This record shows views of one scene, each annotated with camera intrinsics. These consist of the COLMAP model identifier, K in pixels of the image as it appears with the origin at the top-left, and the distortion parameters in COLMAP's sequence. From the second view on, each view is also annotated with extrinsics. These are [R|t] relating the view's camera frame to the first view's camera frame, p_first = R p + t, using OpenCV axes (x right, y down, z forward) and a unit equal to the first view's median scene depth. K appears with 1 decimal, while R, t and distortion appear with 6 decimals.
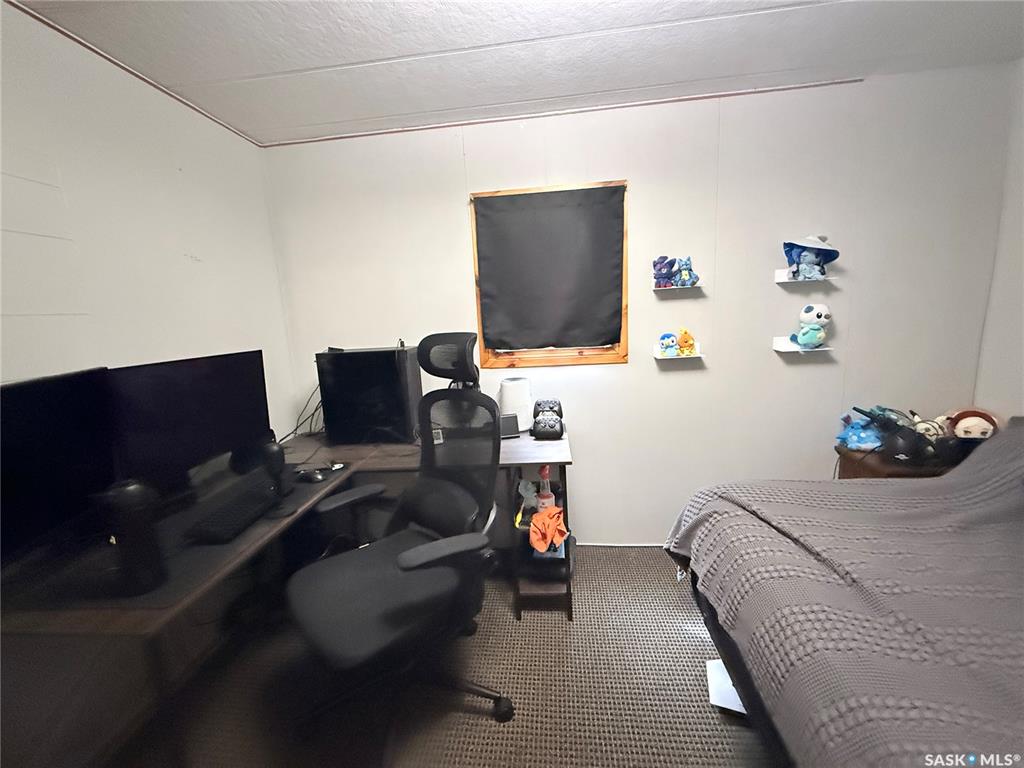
lens RADIAL K [[411.6, 0, 508.7], [0, 411.6, 385.4], [0, 0, 1]] dist [0.002024, 0.000244]
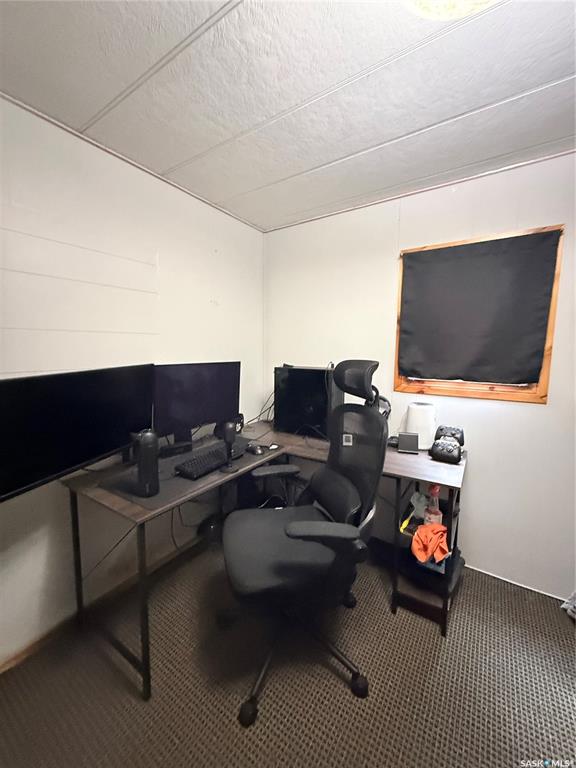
lens RADIAL K [[308.7, 0, 286.4], [0, 308.7, 382.0], [0, 0, 1]] dist [0.002024, 0.000244]
pose [[0.880961, 0.110673, -0.460065, 0.082399], [-0.134302, 0.990762, -0.018831, -0.009854], [0.453730, 0.078377, 0.887686, 0.051526]]
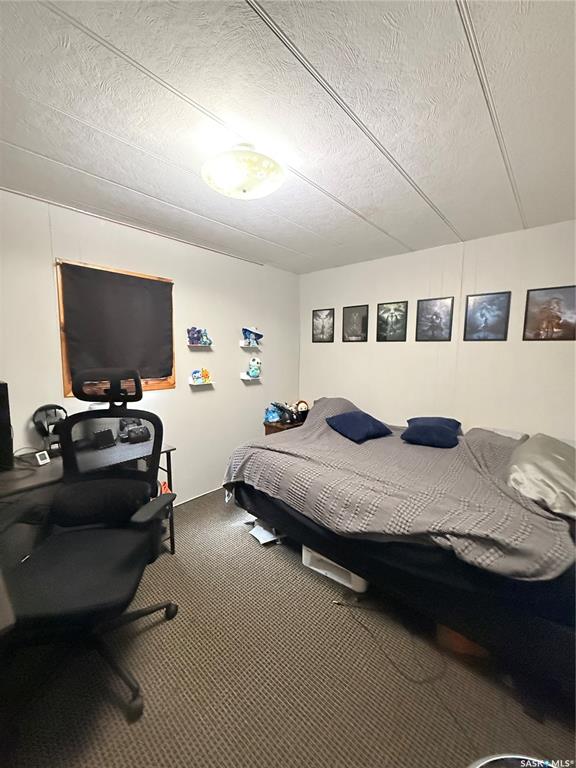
lens RADIAL K [[308.7, 0, 284.0], [0, 308.7, 385.3], [0, 0, 1]] dist [0.002024, 0.000244]
pose [[0.591264, -0.029953, 0.805922, -0.495118], [0.095835, 0.994839, -0.033335, 0.017897], [-0.800764, 0.096945, 0.591083, -0.076858]]
